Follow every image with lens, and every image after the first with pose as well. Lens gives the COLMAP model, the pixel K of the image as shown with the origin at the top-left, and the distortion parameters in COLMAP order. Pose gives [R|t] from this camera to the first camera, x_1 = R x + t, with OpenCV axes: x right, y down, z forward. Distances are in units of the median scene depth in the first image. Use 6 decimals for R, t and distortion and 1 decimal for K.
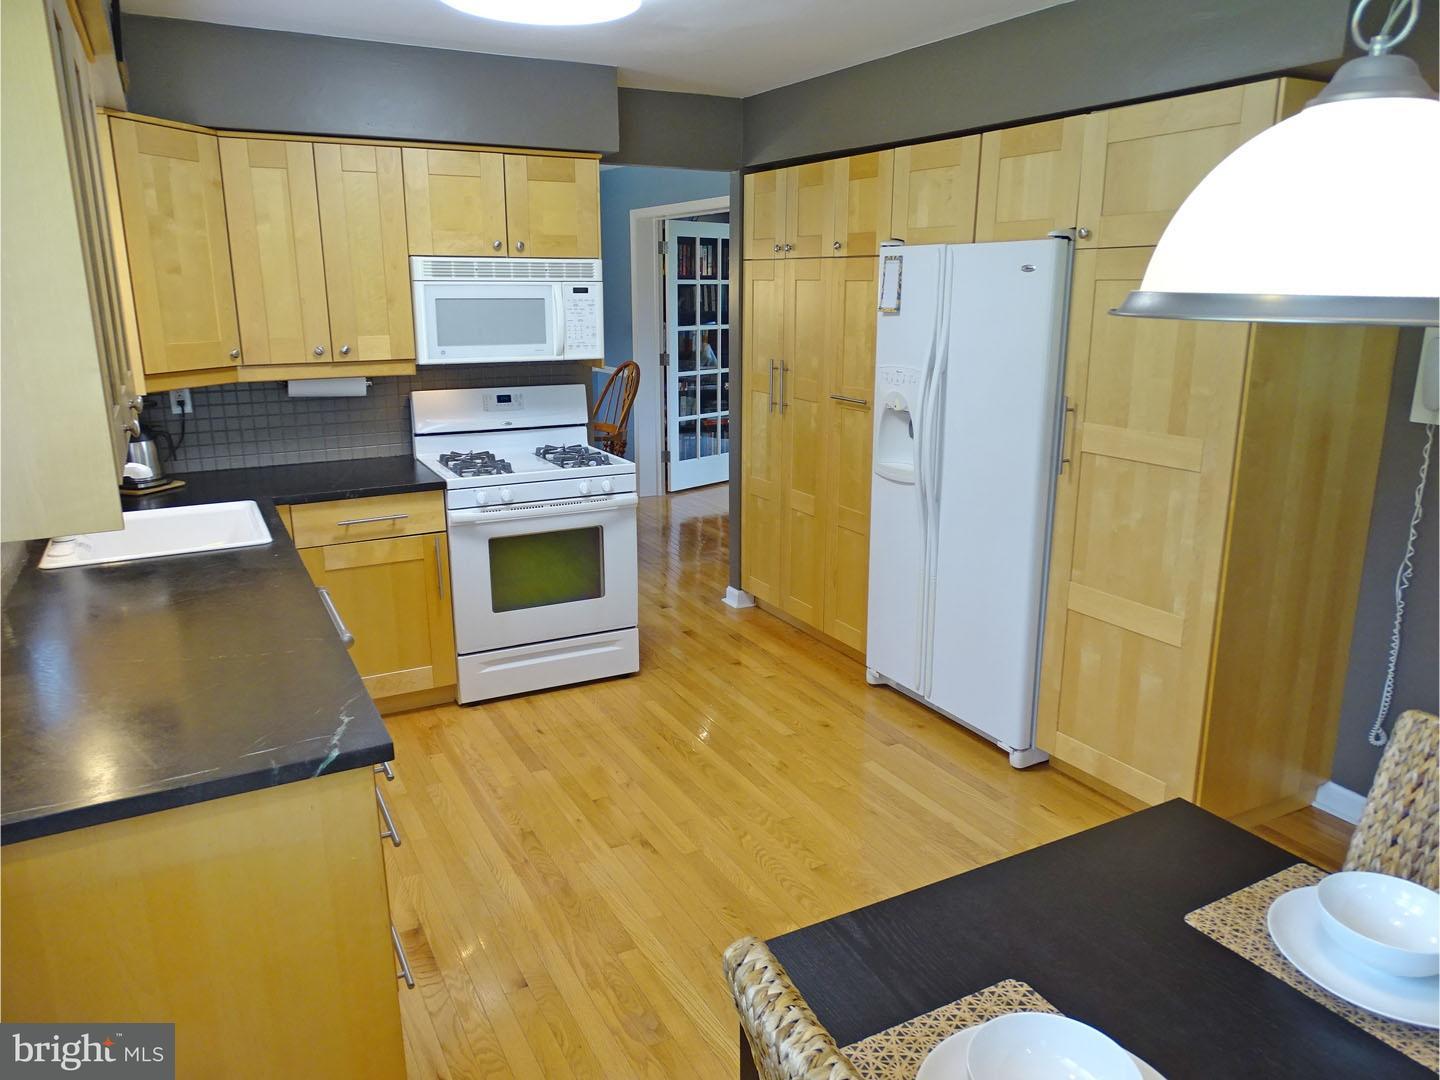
lens RADIAL K [[1044.7, 0, 720.0], [0, 1044.7, 540.0], [0, 0, 1]] dist [0.028035, 0.000696]
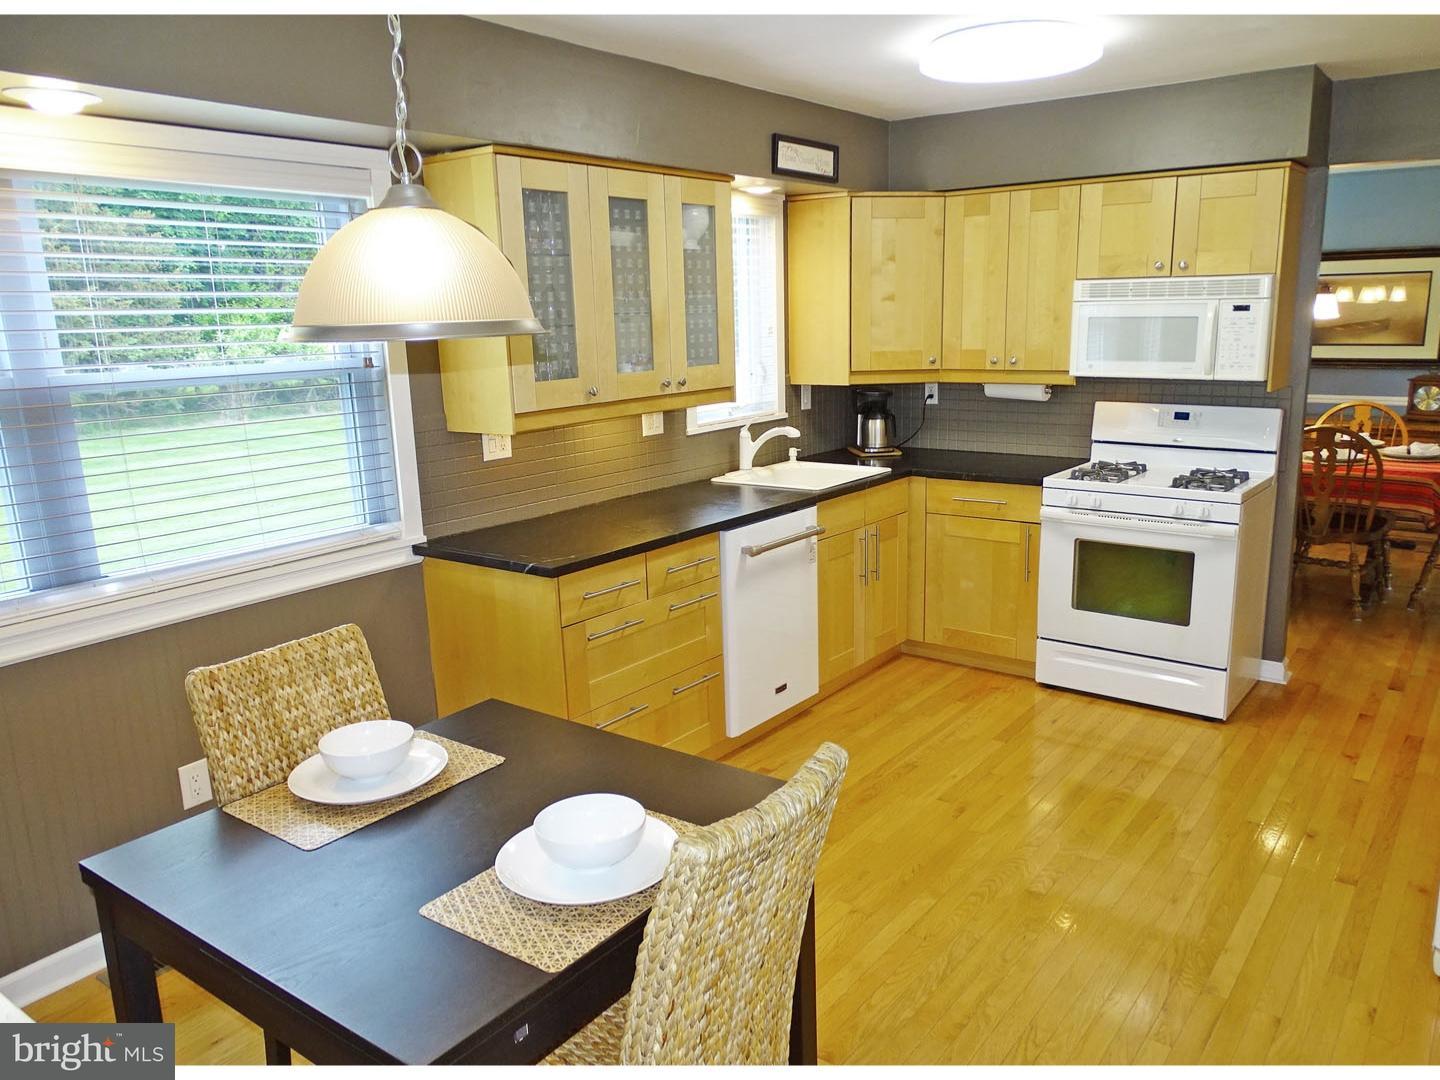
lens RADIAL K [[1079.6, 0, 725.6], [0, 1079.6, 529.7], [0, 0, 1]] dist [0.028104, -0.001061]
pose [[0.429608, 0.177140, -0.885471, 0.597610], [-0.202945, 0.974426, 0.096471, -0.043814], [0.879915, 0.138257, 0.454571, 0.170784]]
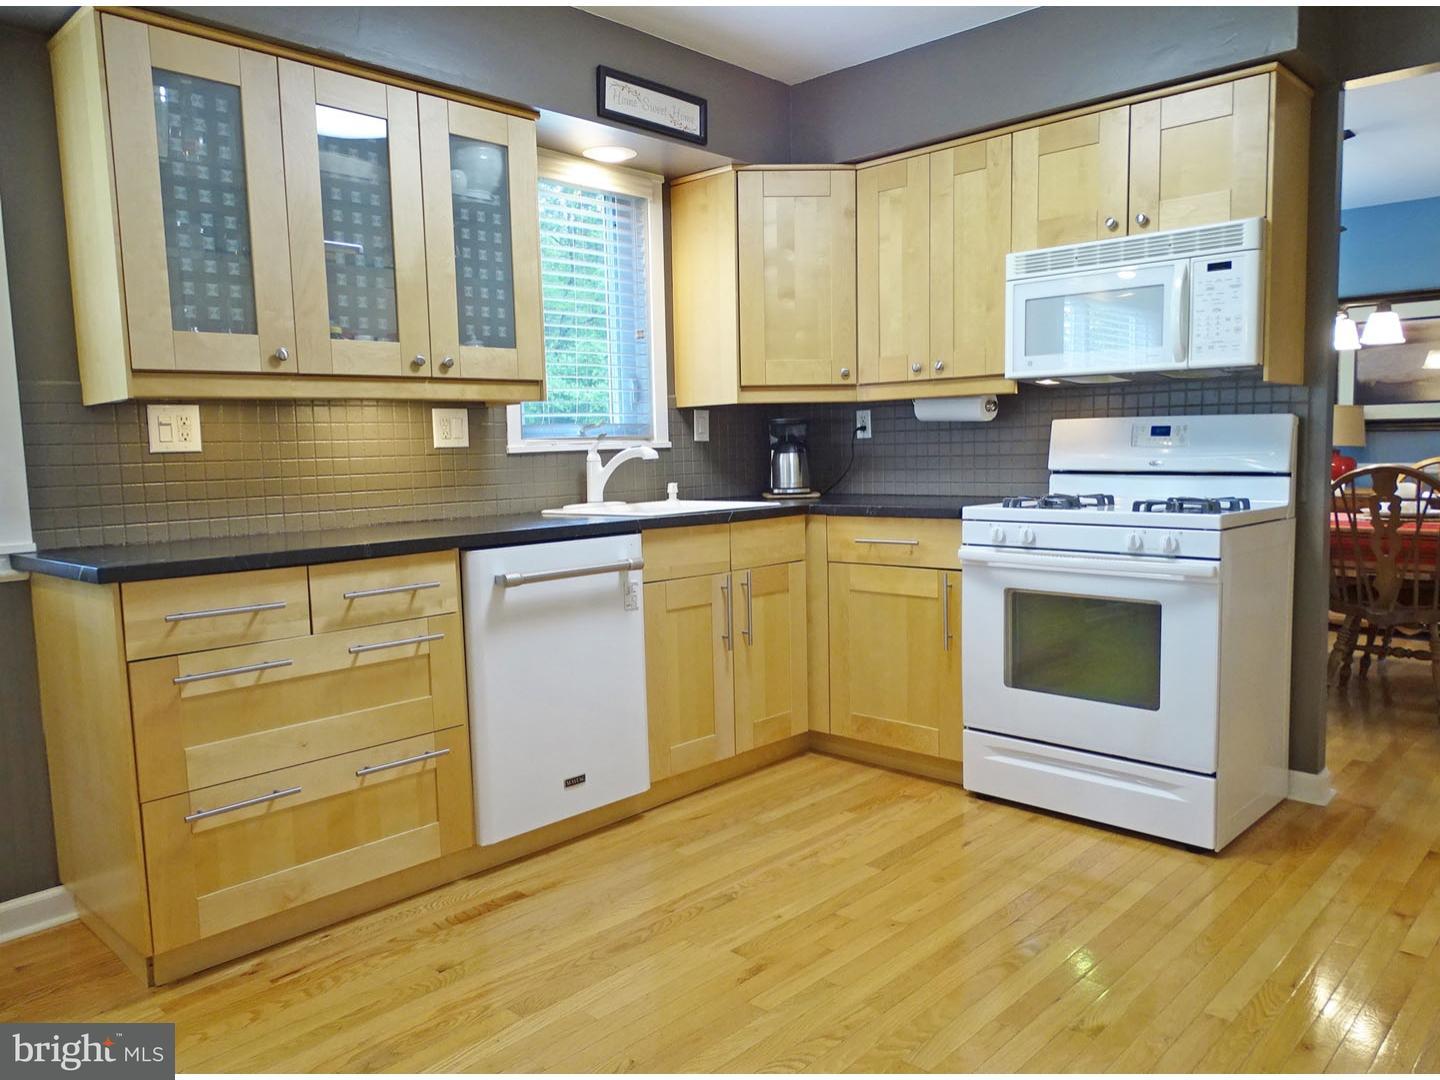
lens RADIAL K [[1046.2, 0, 720.0], [0, 1046.2, 540.0], [0, 0, 1]] dist [0.003790, 0.001770]
pose [[0.322874, 0.082315, -0.942855, 0.439633], [-0.213124, 0.976948, 0.012308, -0.001284], [0.922134, 0.196971, 0.332975, 0.521064]]
